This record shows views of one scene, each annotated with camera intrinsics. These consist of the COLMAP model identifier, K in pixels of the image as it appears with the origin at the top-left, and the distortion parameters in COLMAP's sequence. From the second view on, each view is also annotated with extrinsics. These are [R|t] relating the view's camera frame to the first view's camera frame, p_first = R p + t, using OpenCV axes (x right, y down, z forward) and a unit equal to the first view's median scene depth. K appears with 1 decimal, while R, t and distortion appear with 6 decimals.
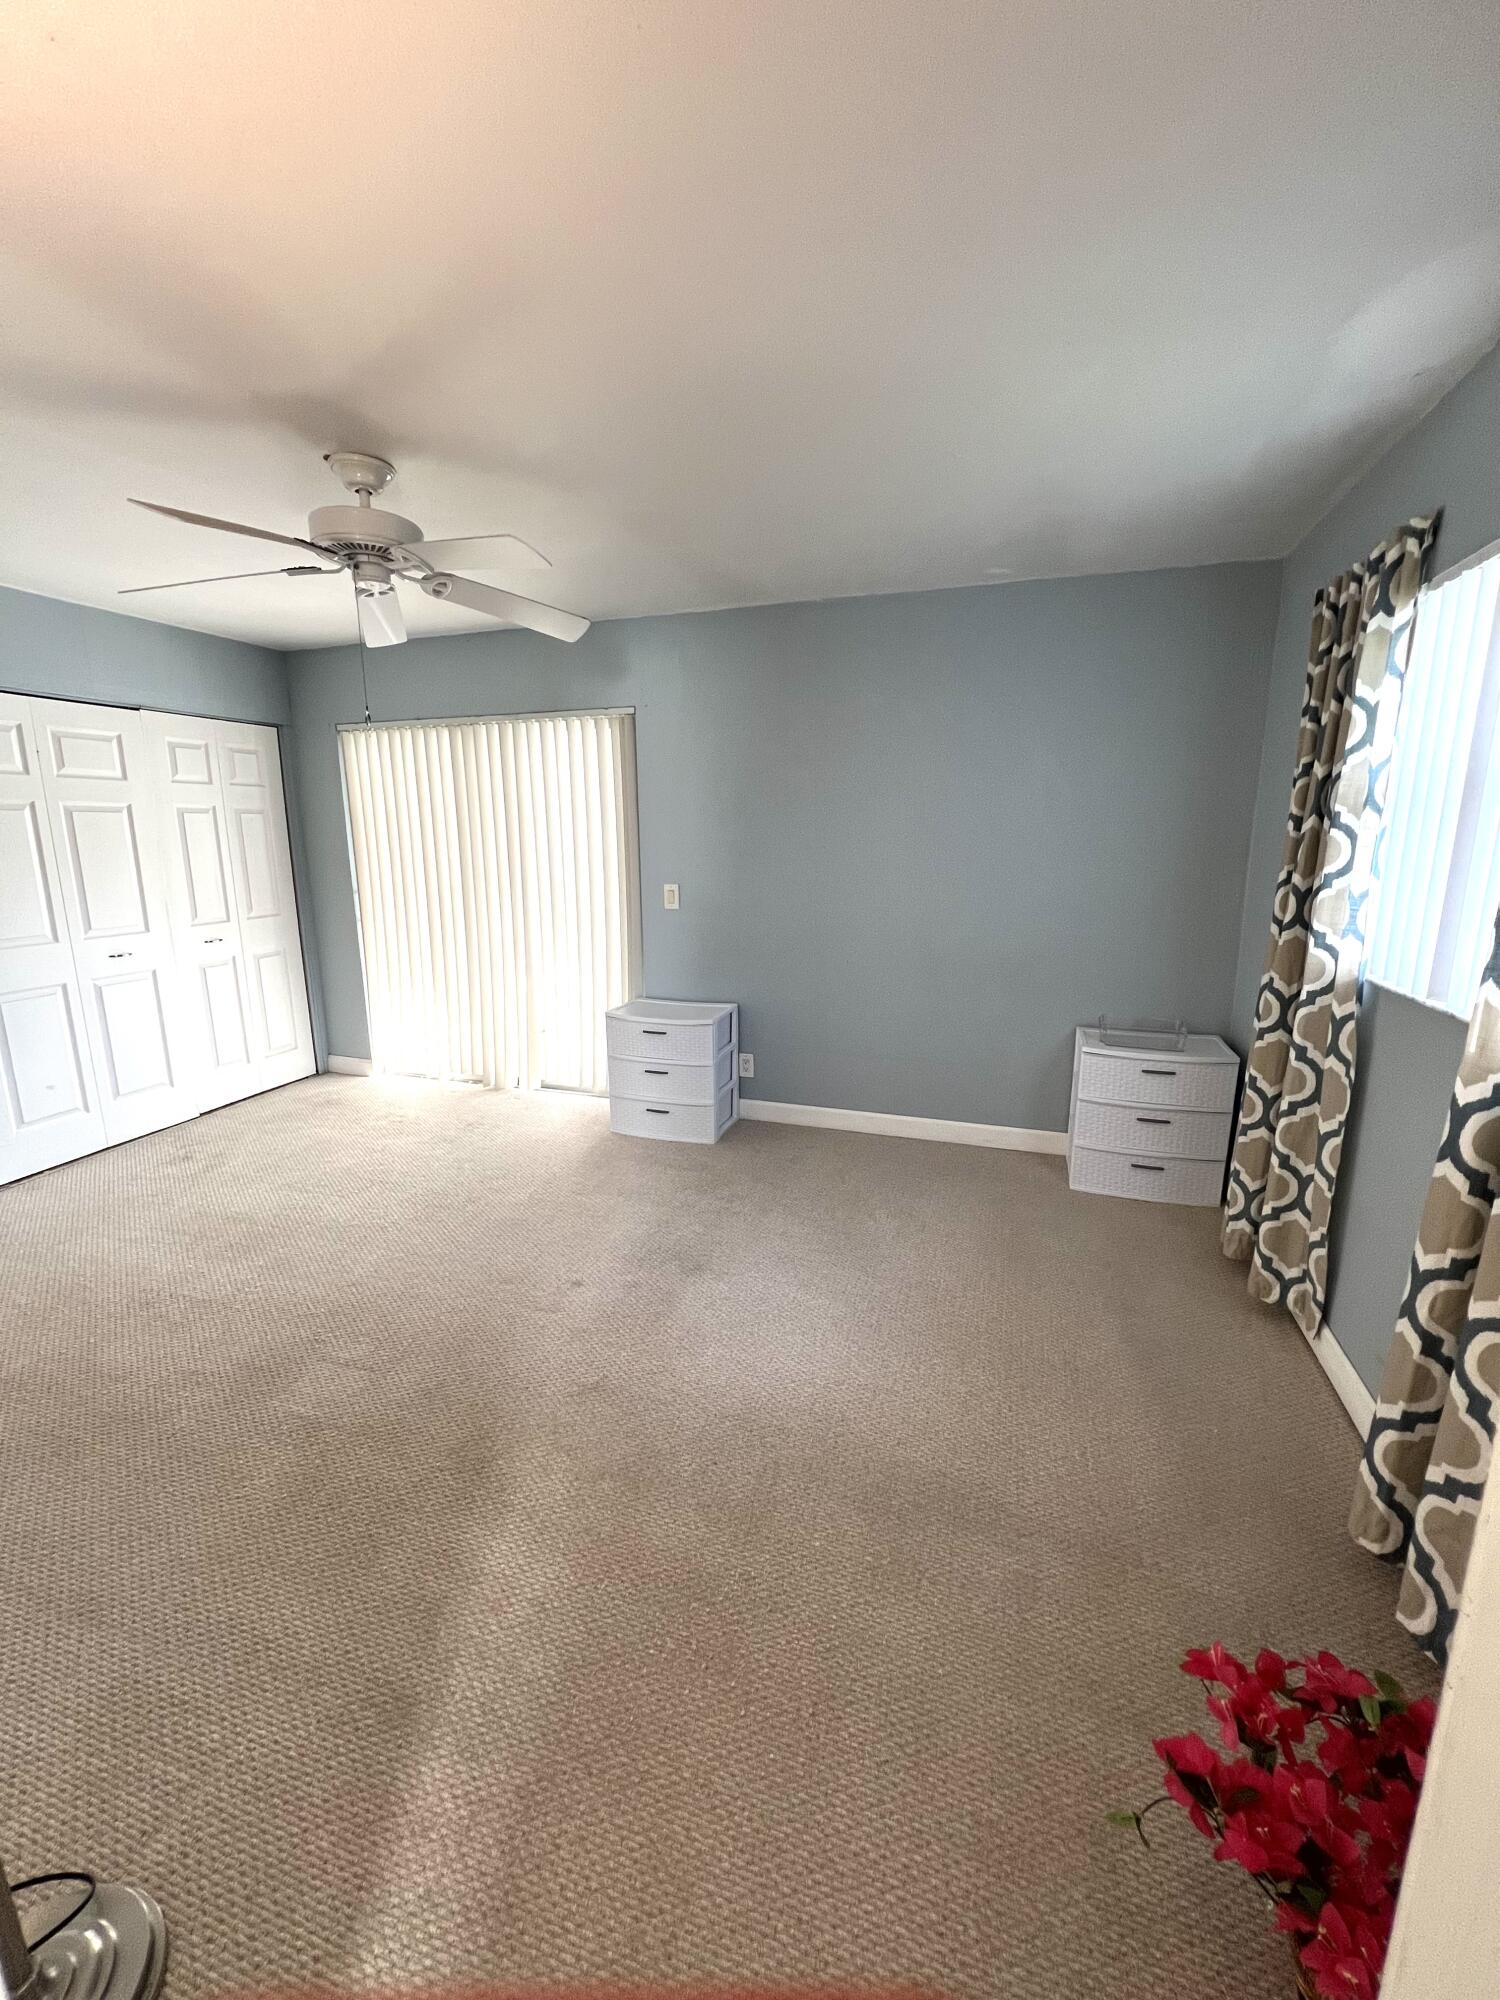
lens RADIAL K [[802.0, 0, 749.7], [0, 802.0, 1000.2], [0, 0, 1]] dist [0.001188, 0.000100]
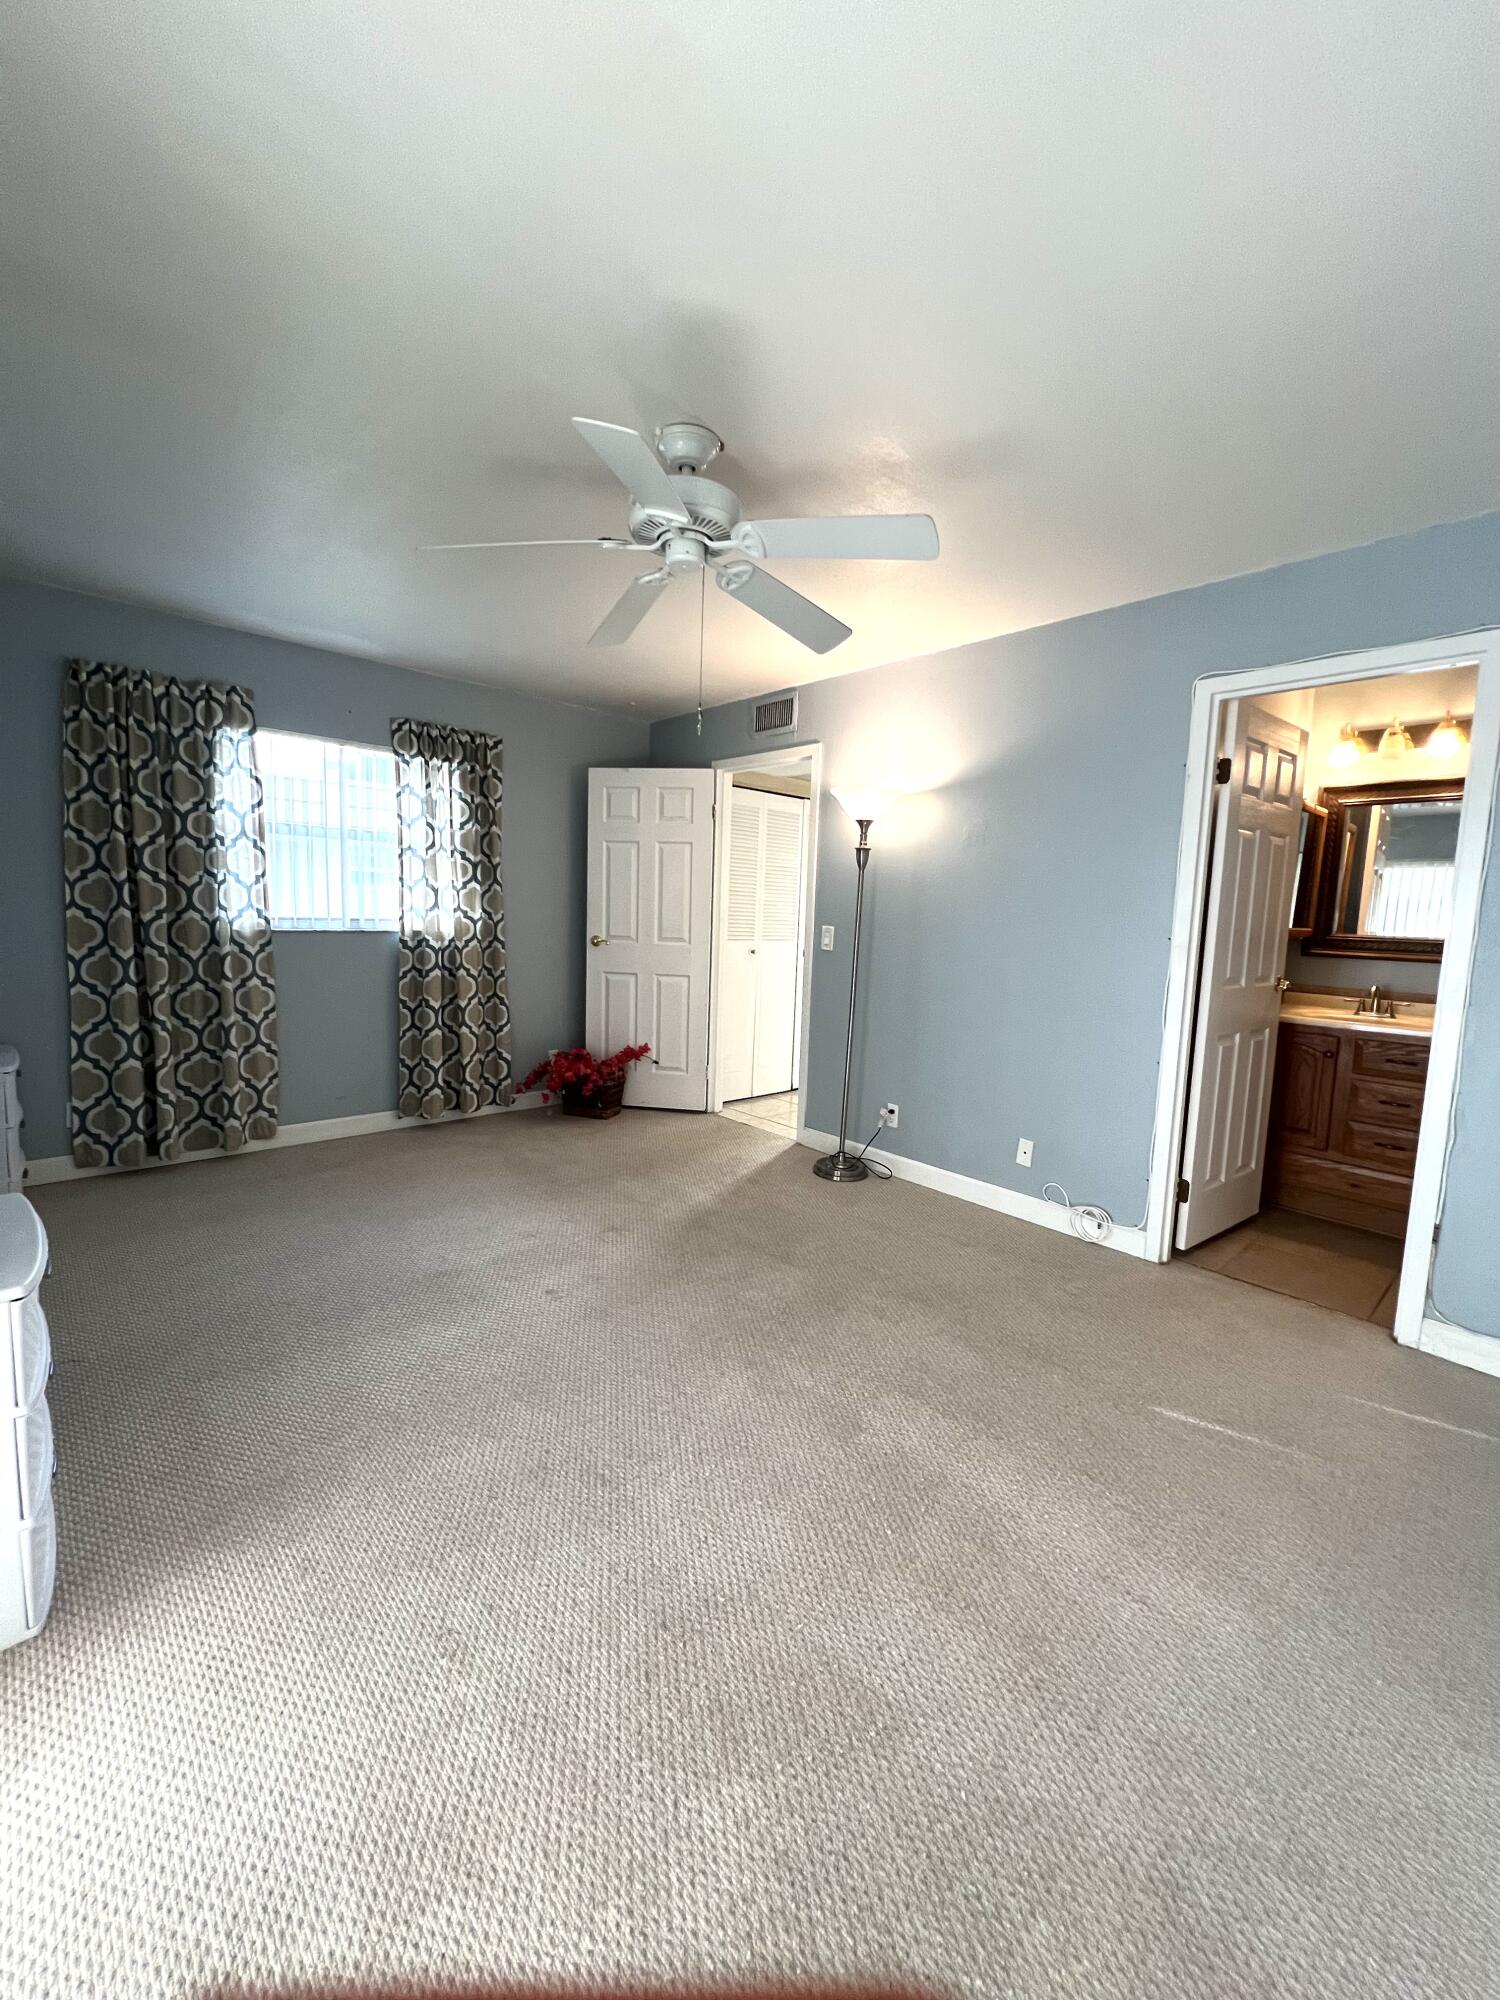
lens RADIAL K [[802.5, 0, 748.9], [0, 802.5, 1002.8], [0, 0, 1]] dist [-0.001900, 0.000145]
pose [[-0.874566, -0.080065, 0.478251, -0.897360], [0.071147, 0.954413, 0.289885, -0.262817], [-0.479659, 0.287550, -0.829001, 1.645636]]
